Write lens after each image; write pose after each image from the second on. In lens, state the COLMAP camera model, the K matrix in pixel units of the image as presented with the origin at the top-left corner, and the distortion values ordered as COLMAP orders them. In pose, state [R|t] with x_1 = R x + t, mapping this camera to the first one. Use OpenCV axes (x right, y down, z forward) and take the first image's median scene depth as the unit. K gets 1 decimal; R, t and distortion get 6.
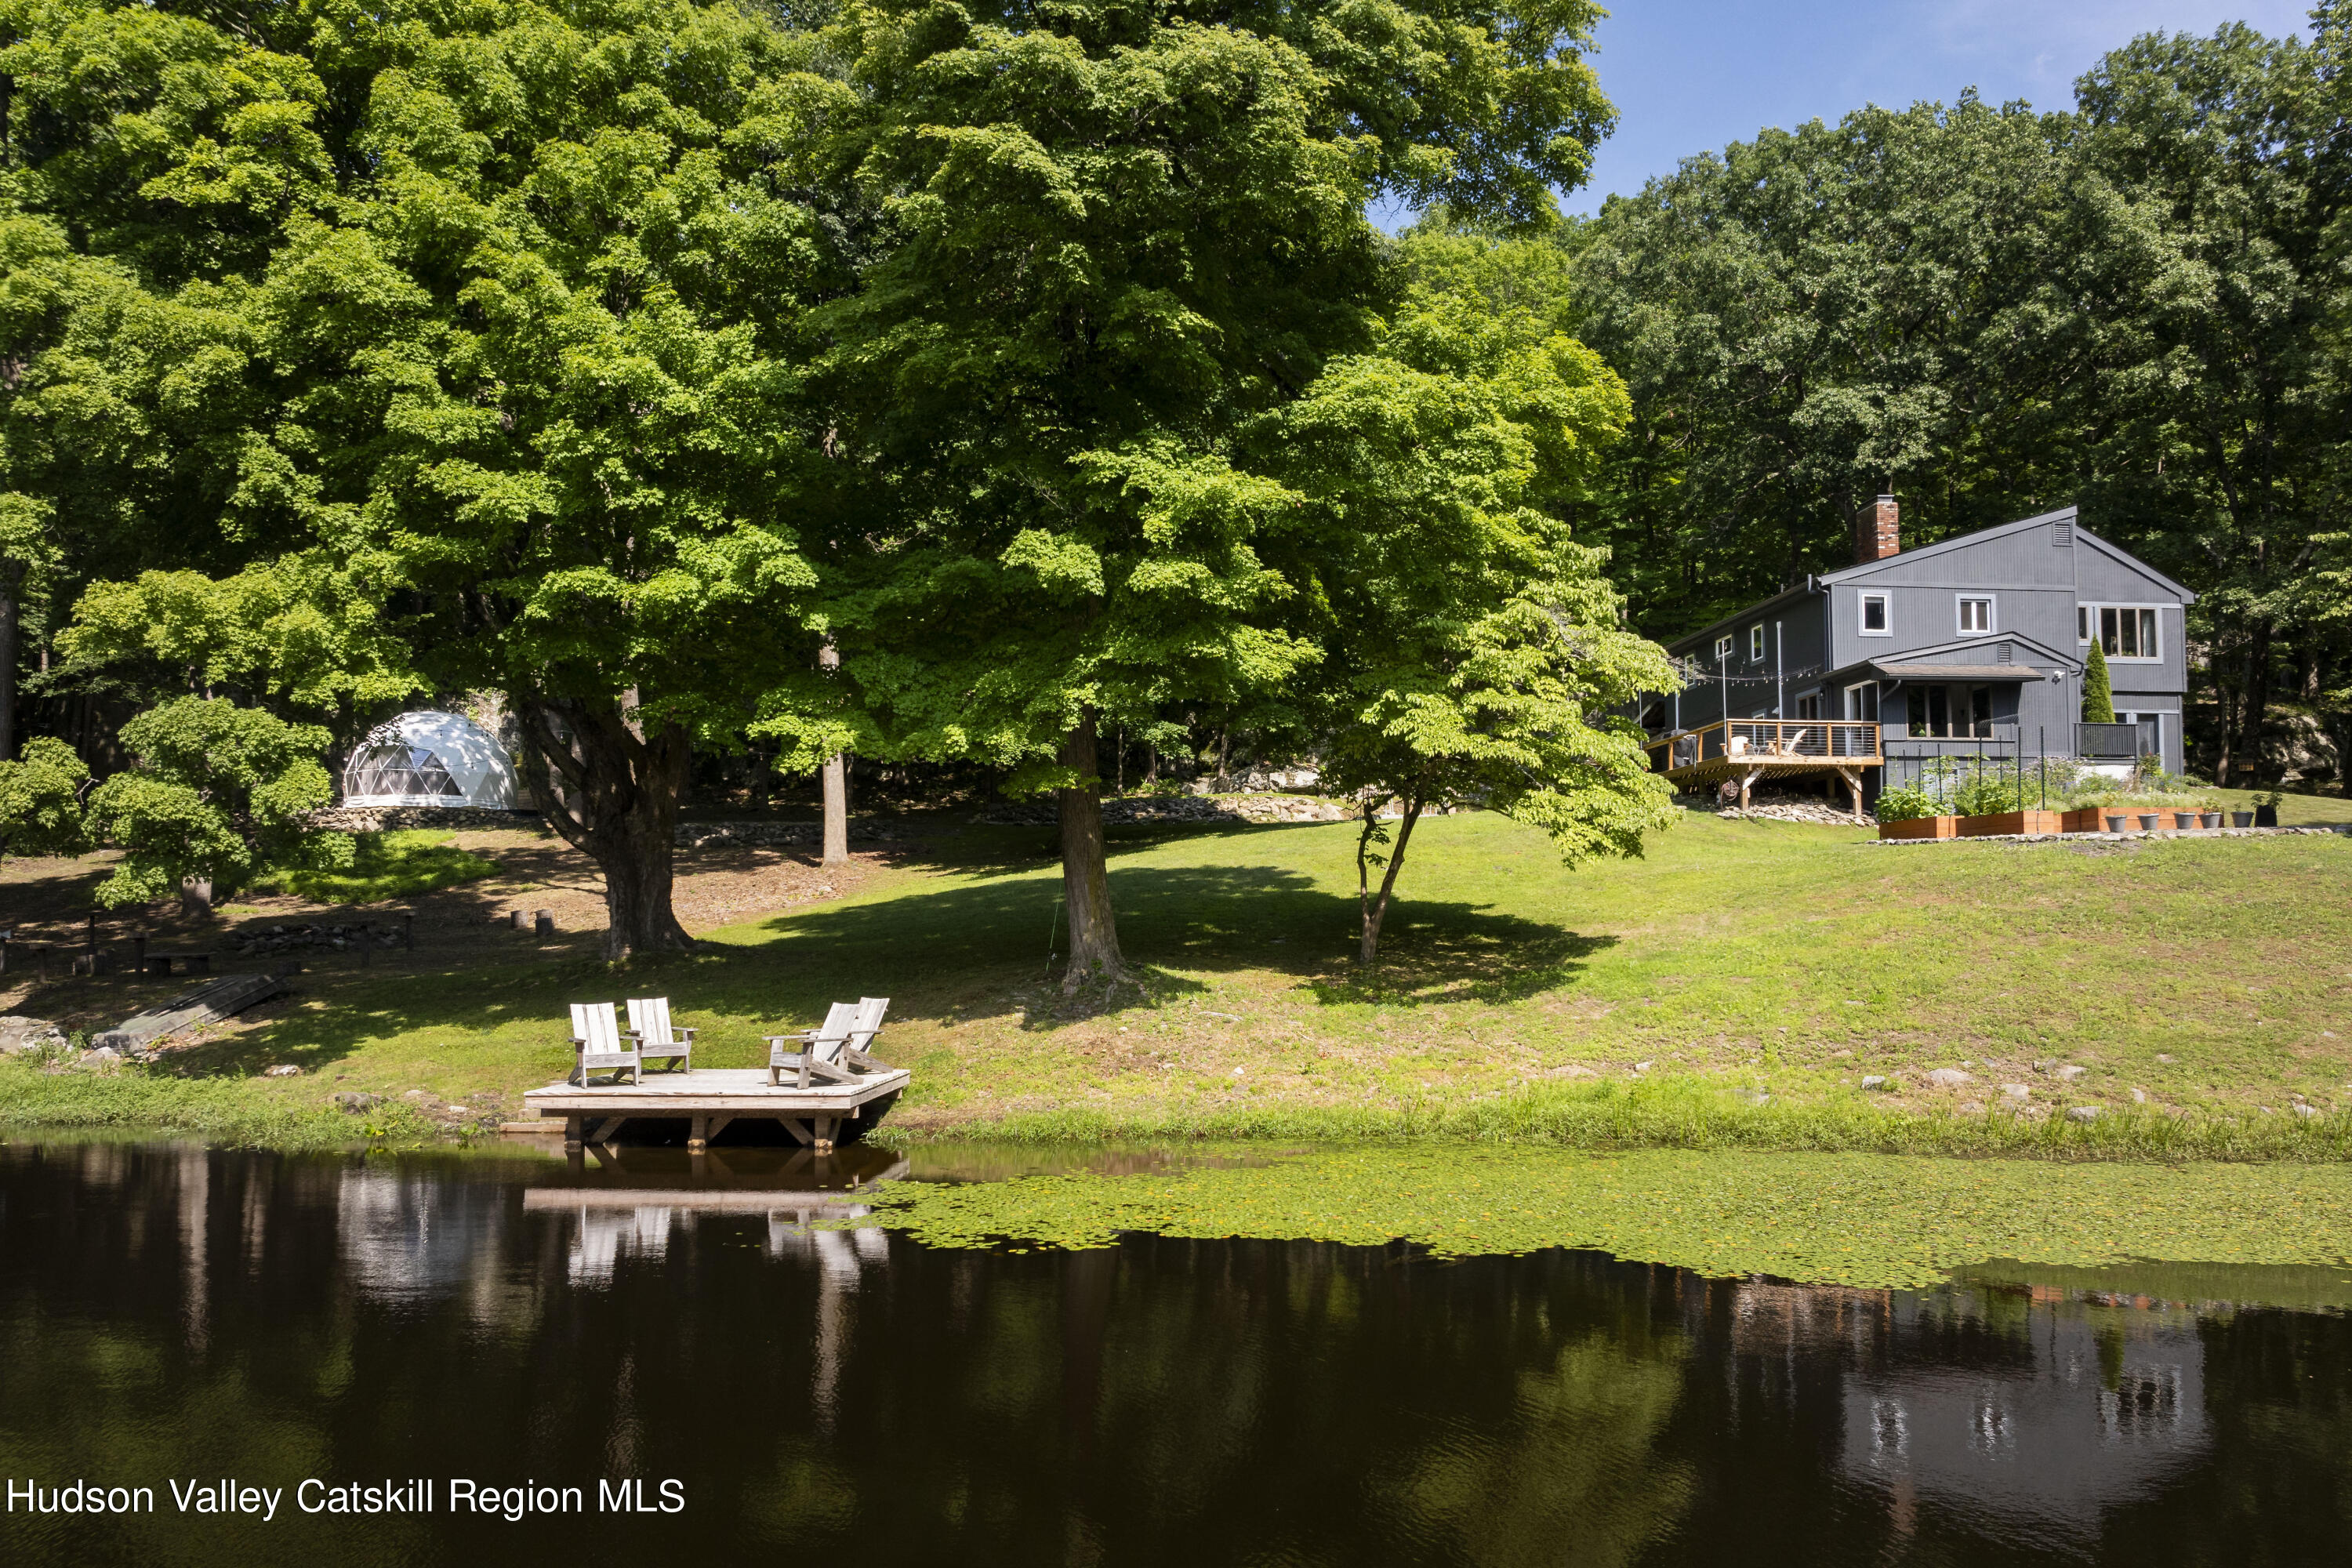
lens RADIAL K [[1811.5, 0, 1207.9], [0, 1811.5, 856.7], [0, 0, 1]] dist [-0.099968, 0.108939]
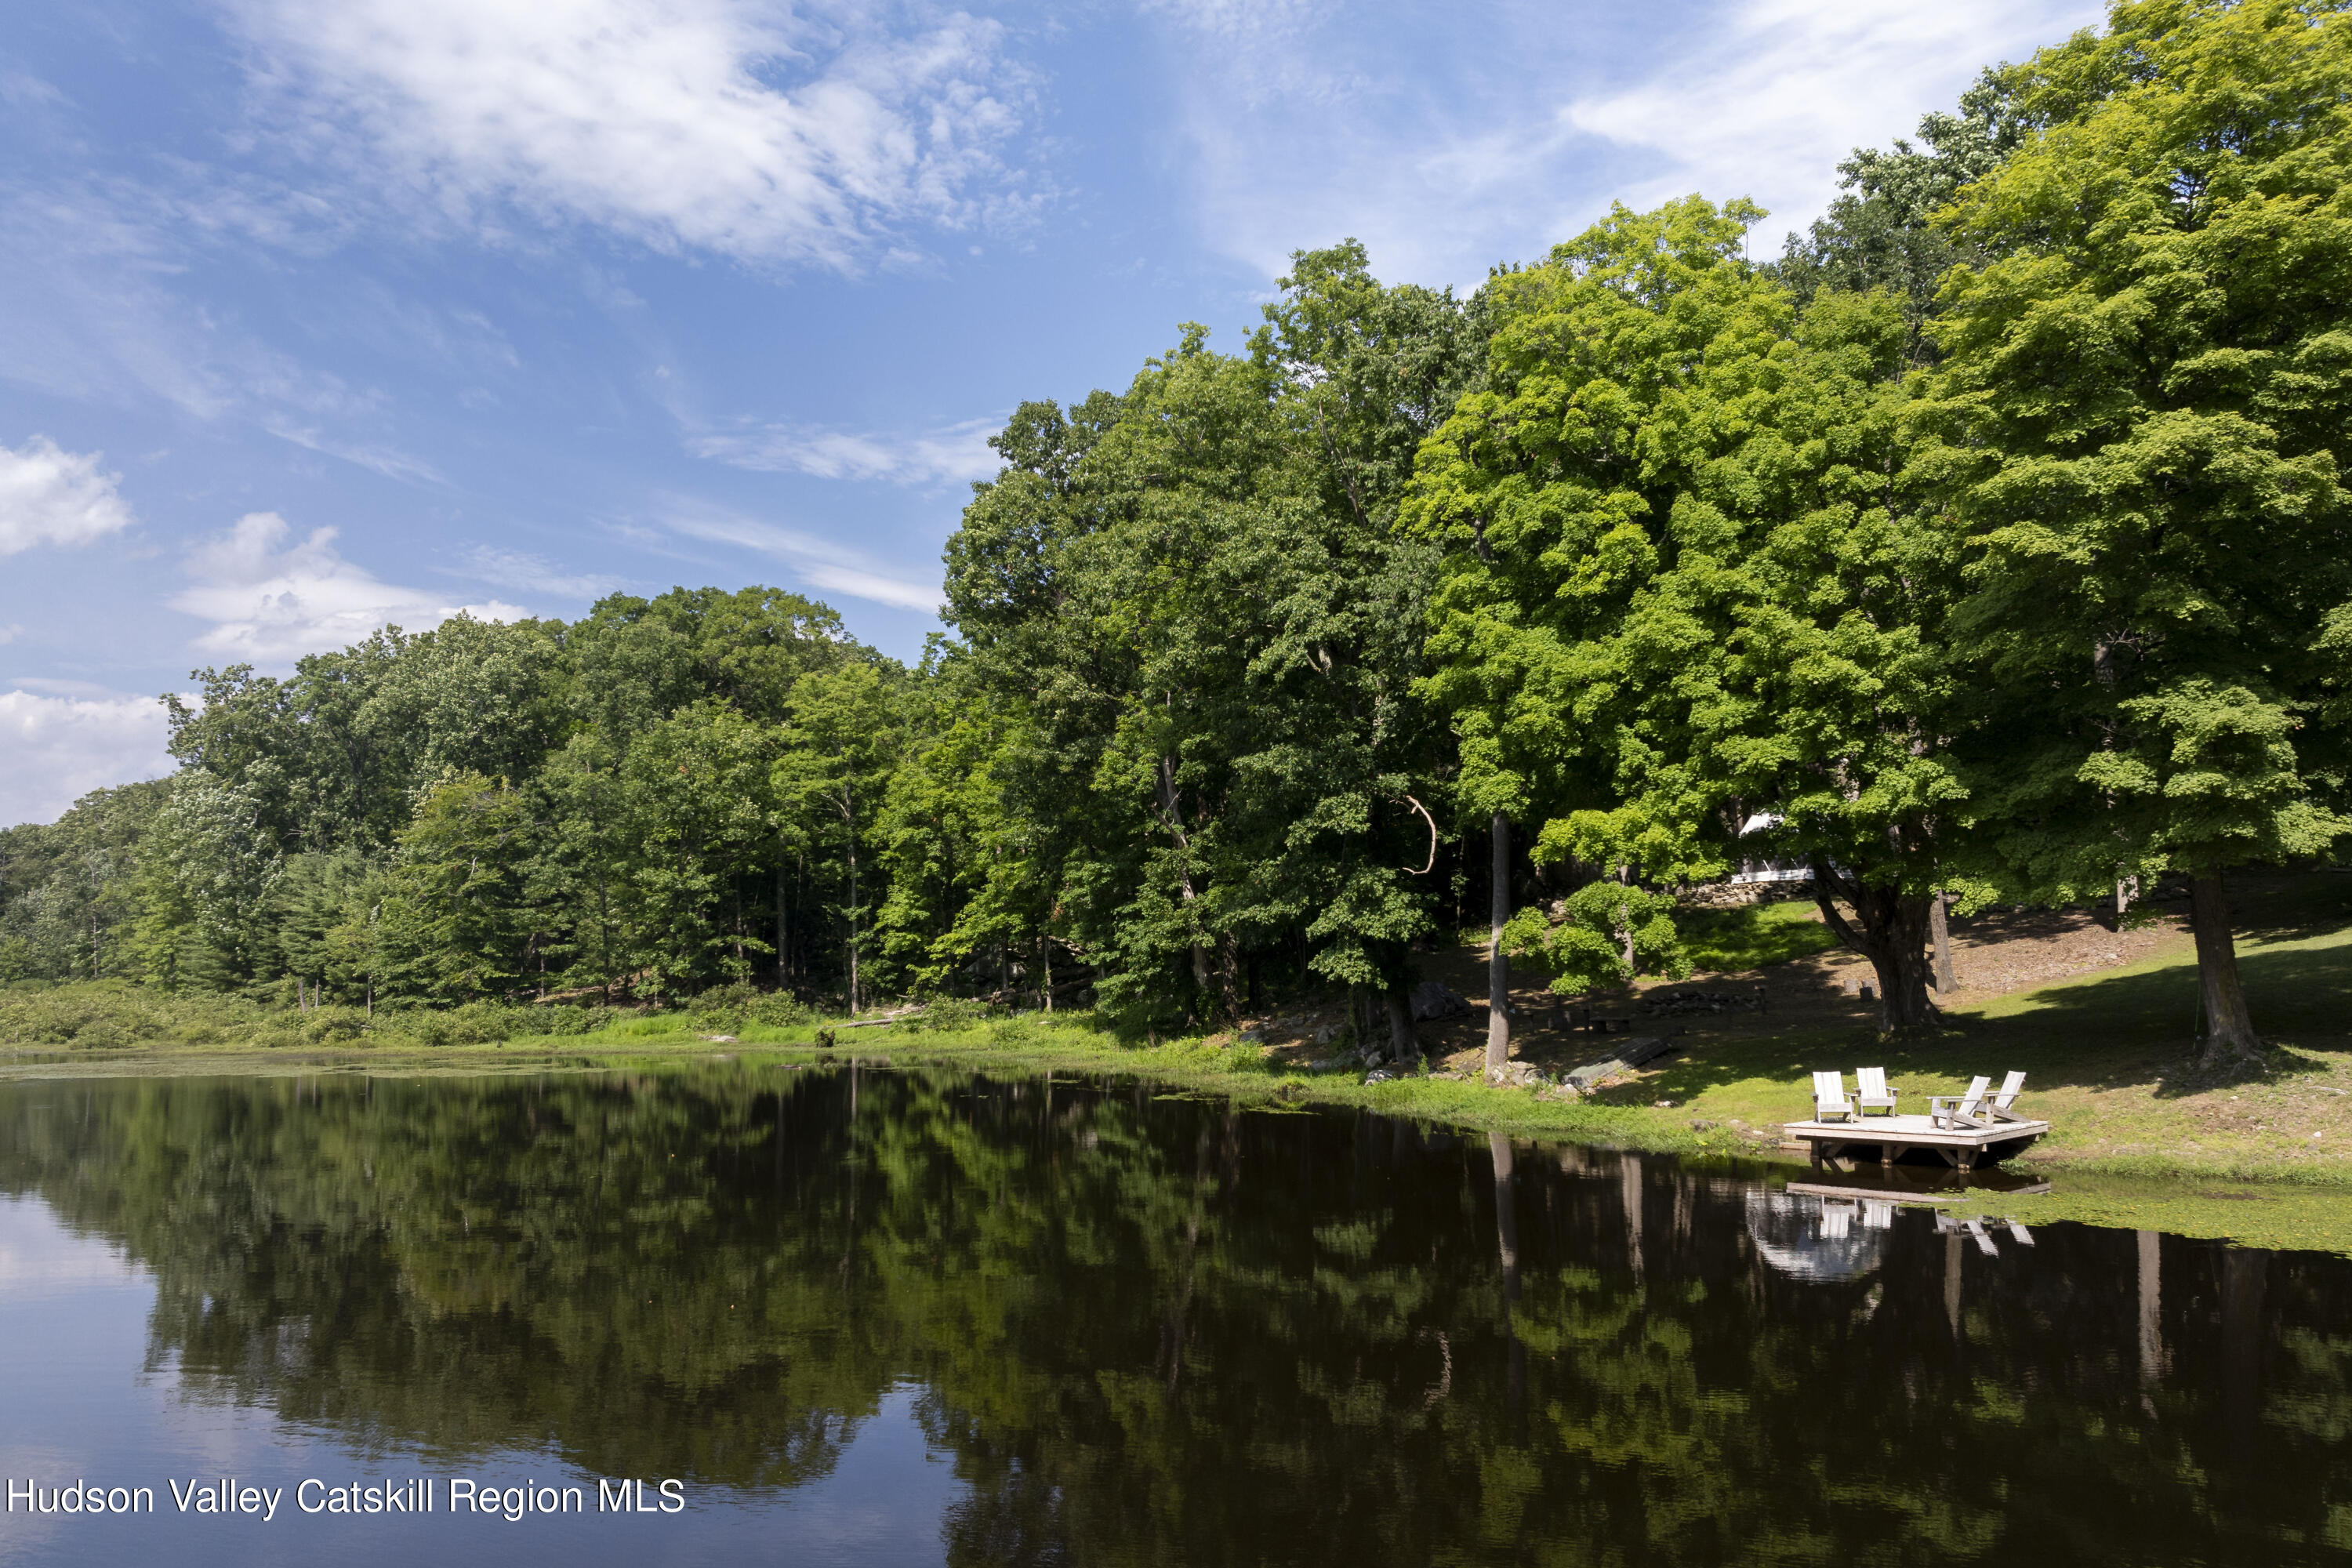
lens RADIAL K [[1836.7, 0, 1176.0], [0, 1836.7, 784.0], [0, 0, 1]] dist [0.007908, 0.001808]
pose [[0.721809, -0.075750, -0.687934, 0.363081], [0.043548, 0.996994, -0.064089, -0.089313], [0.690721, 0.016302, 0.722938, -0.573161]]
